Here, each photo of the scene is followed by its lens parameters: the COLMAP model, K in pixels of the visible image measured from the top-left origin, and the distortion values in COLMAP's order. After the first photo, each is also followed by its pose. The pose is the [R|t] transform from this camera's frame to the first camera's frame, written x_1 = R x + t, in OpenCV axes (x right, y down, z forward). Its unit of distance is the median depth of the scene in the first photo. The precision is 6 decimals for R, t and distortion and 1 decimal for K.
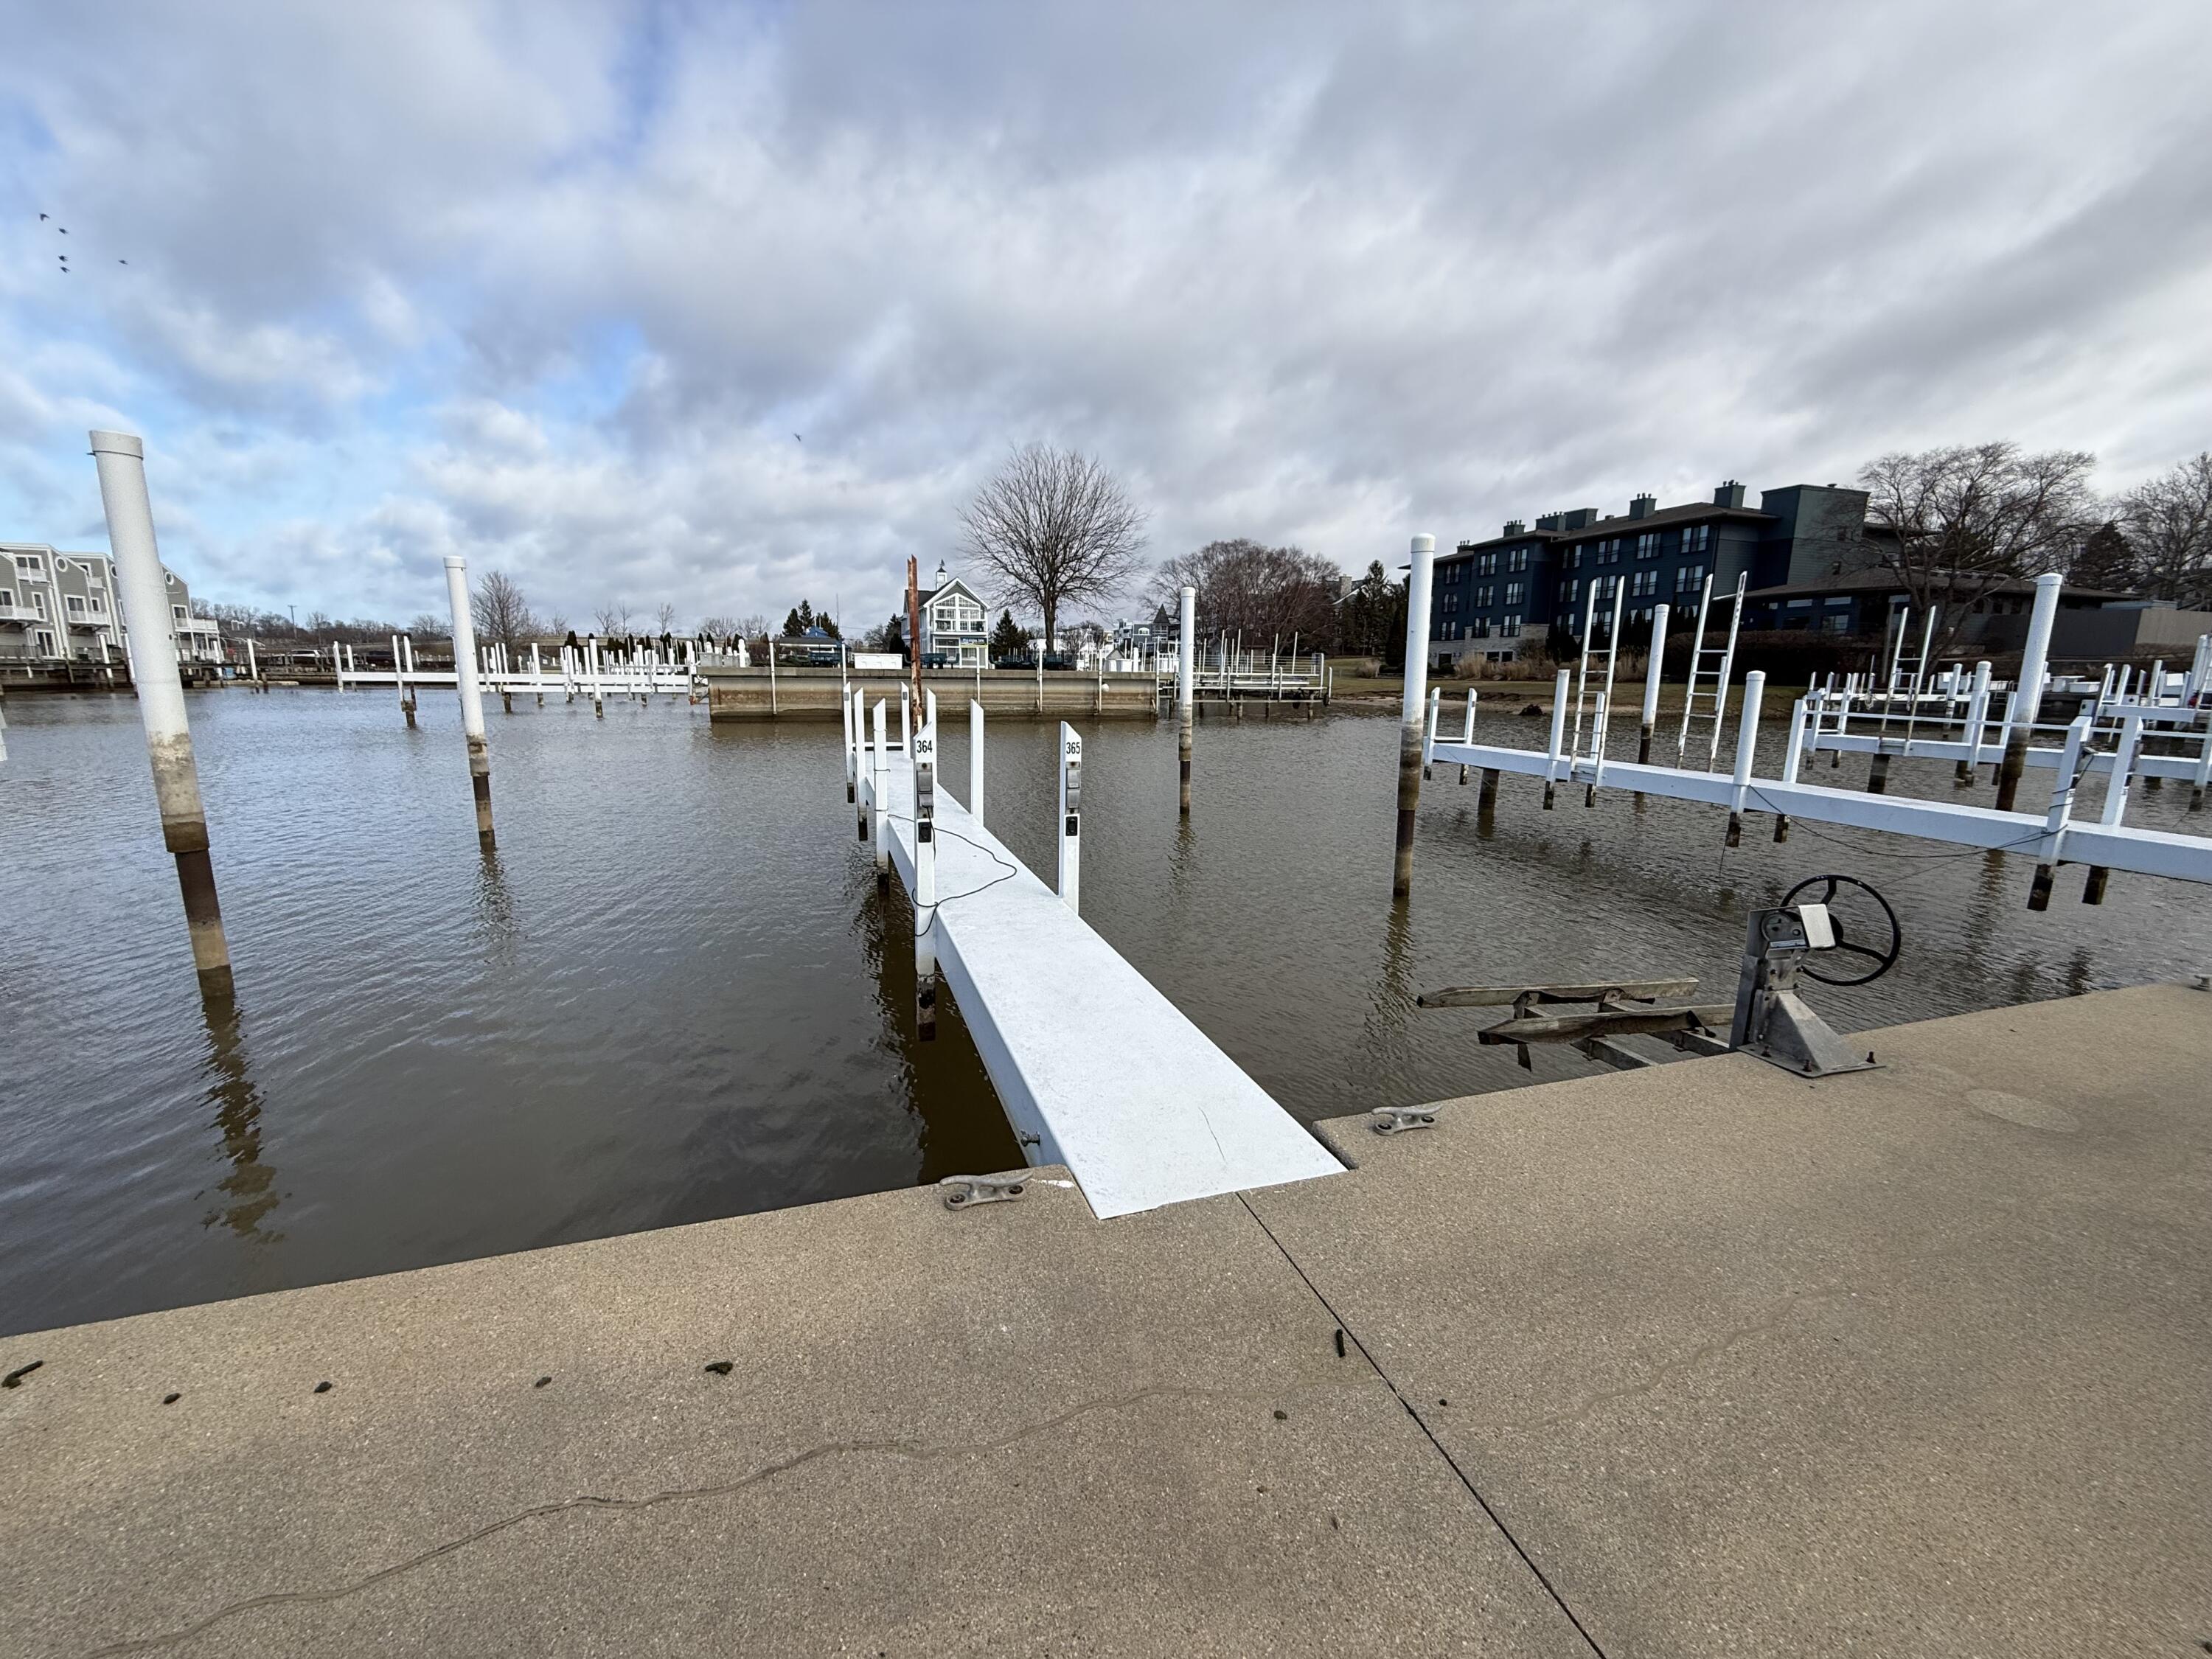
lens RADIAL K [[881.0, 0, 1093.8], [0, 881.0, 835.2], [0, 0, 1]] dist [-0.001687, 0.001195]
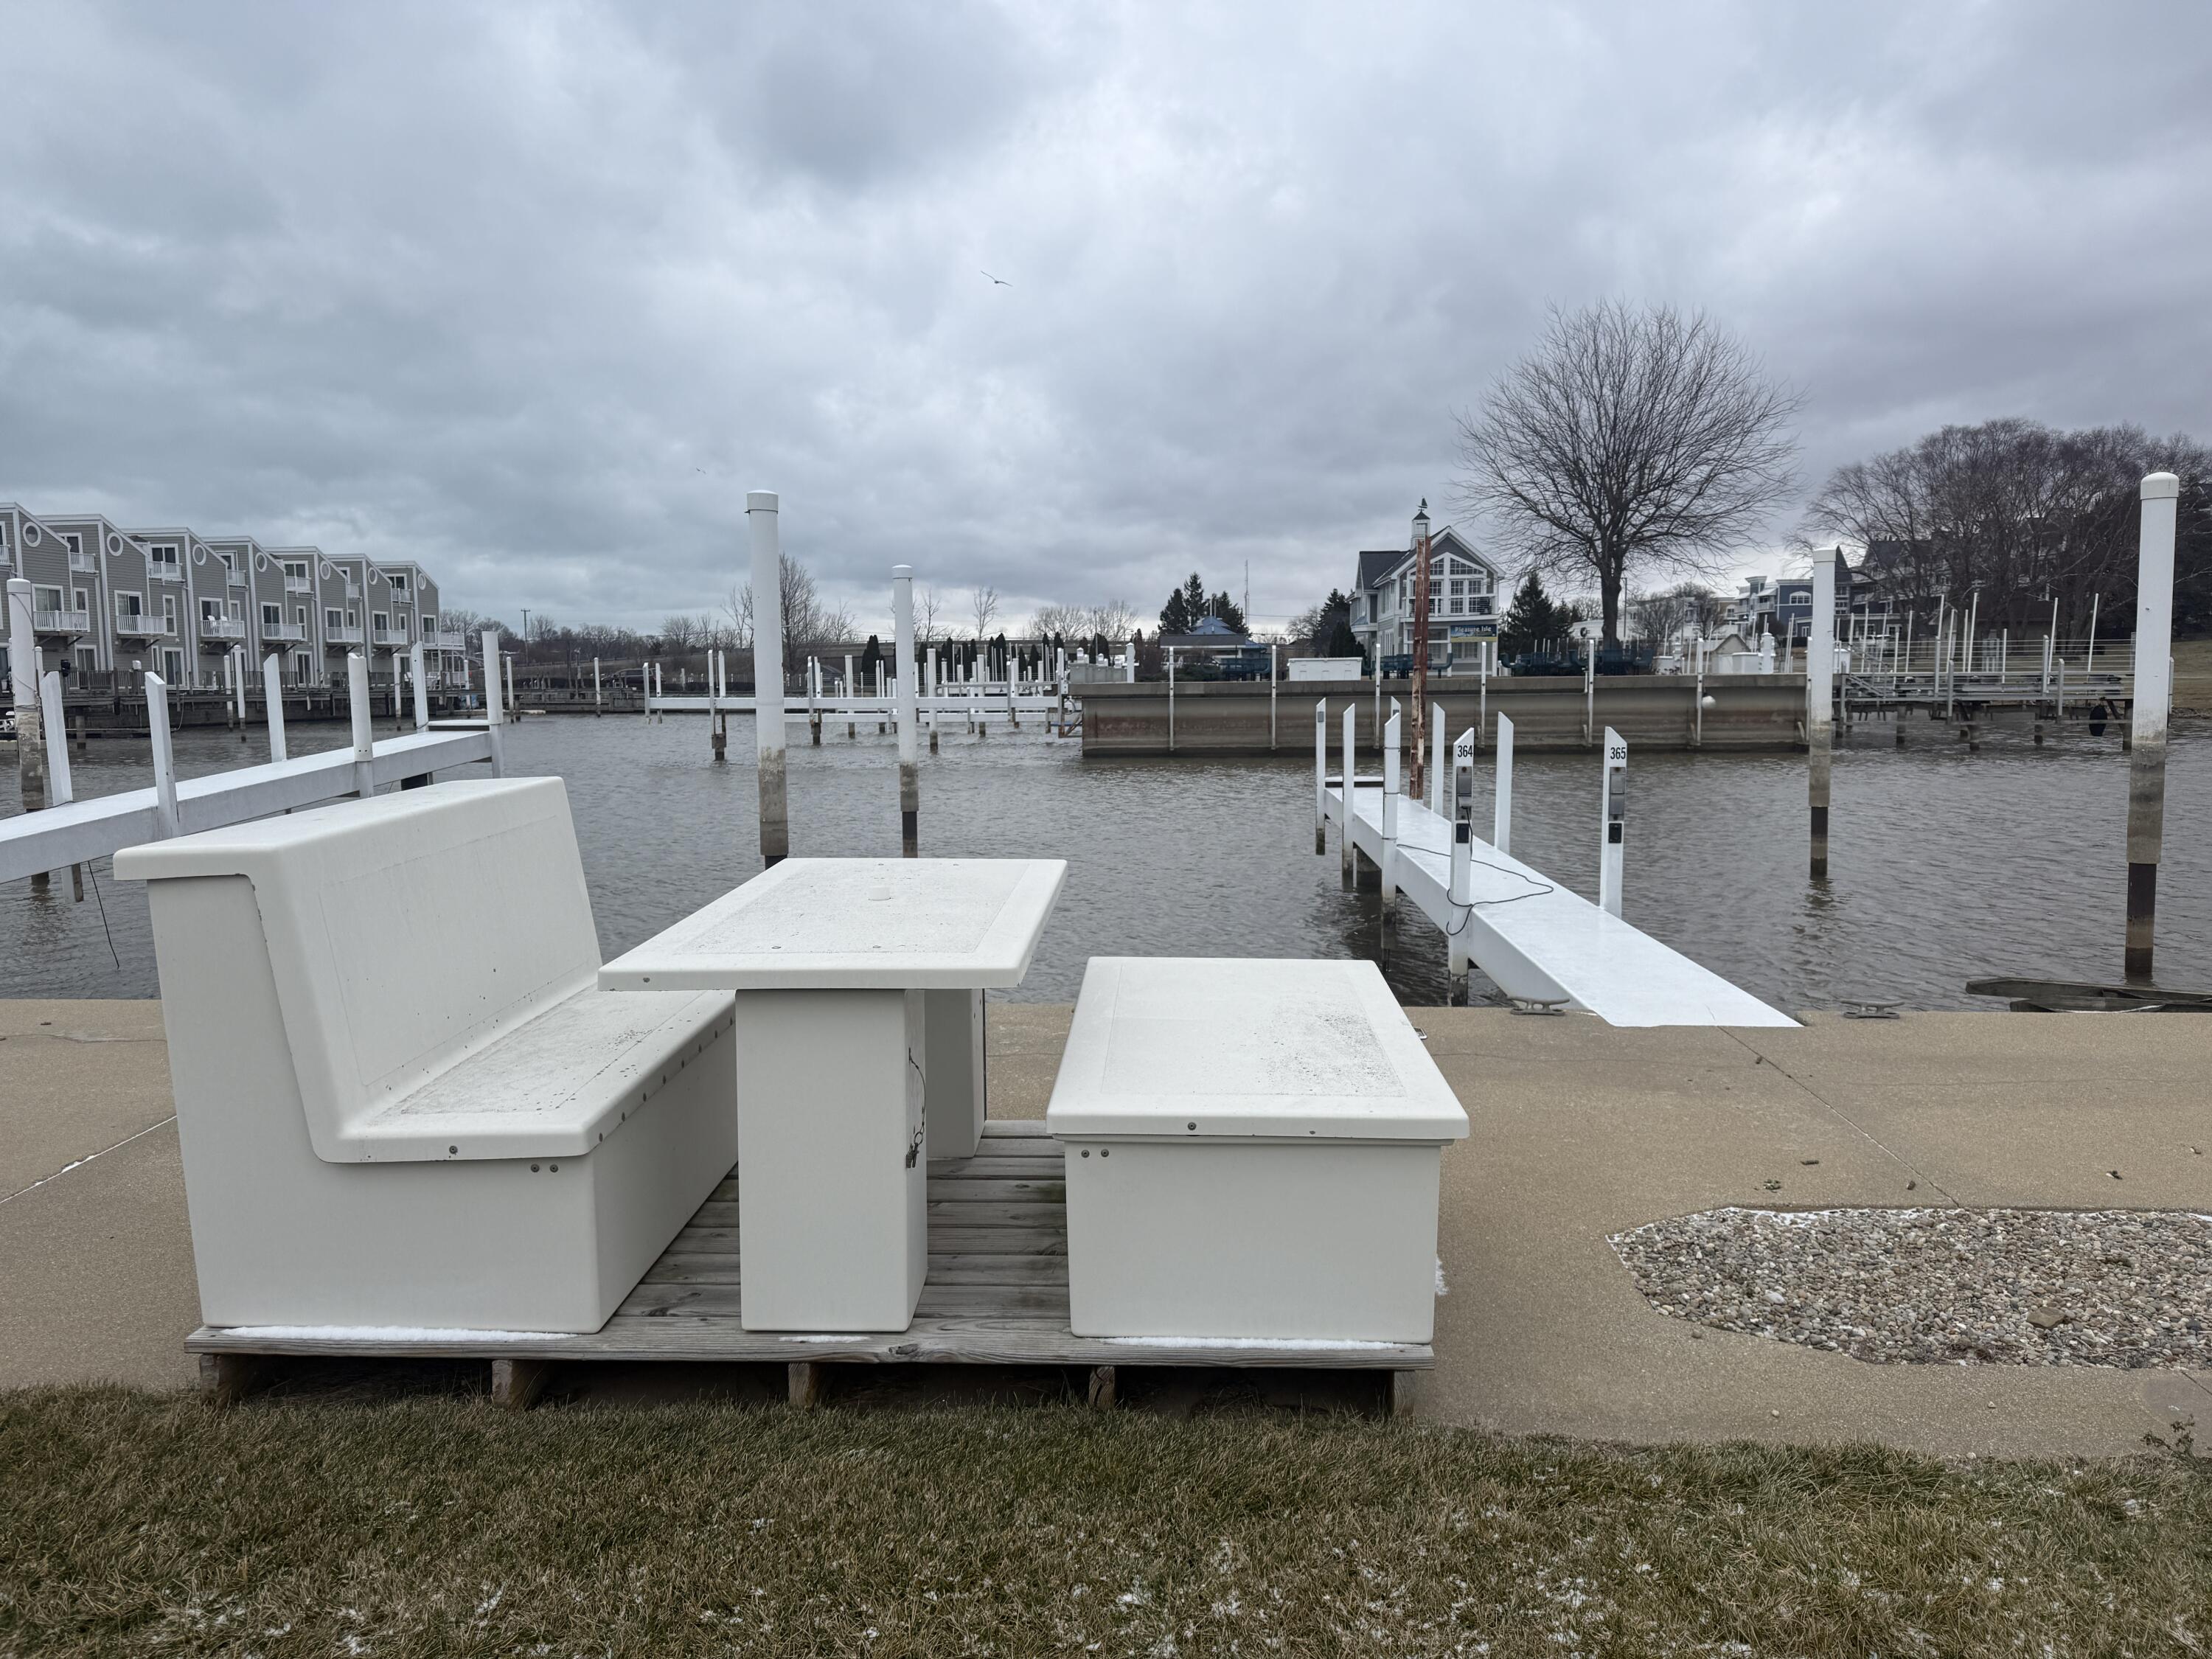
lens RADIAL K [[1544.6, 0, 1101.9], [0, 1544.6, 856.0], [0, 0, 1]] dist [0.084656, -0.095222]
pose [[0.935050, 0.019502, -0.353979, 0.007365], [-0.045179, 0.996900, -0.064420, 0.020282], [0.351625, 0.076229, 0.933032, -0.107916]]
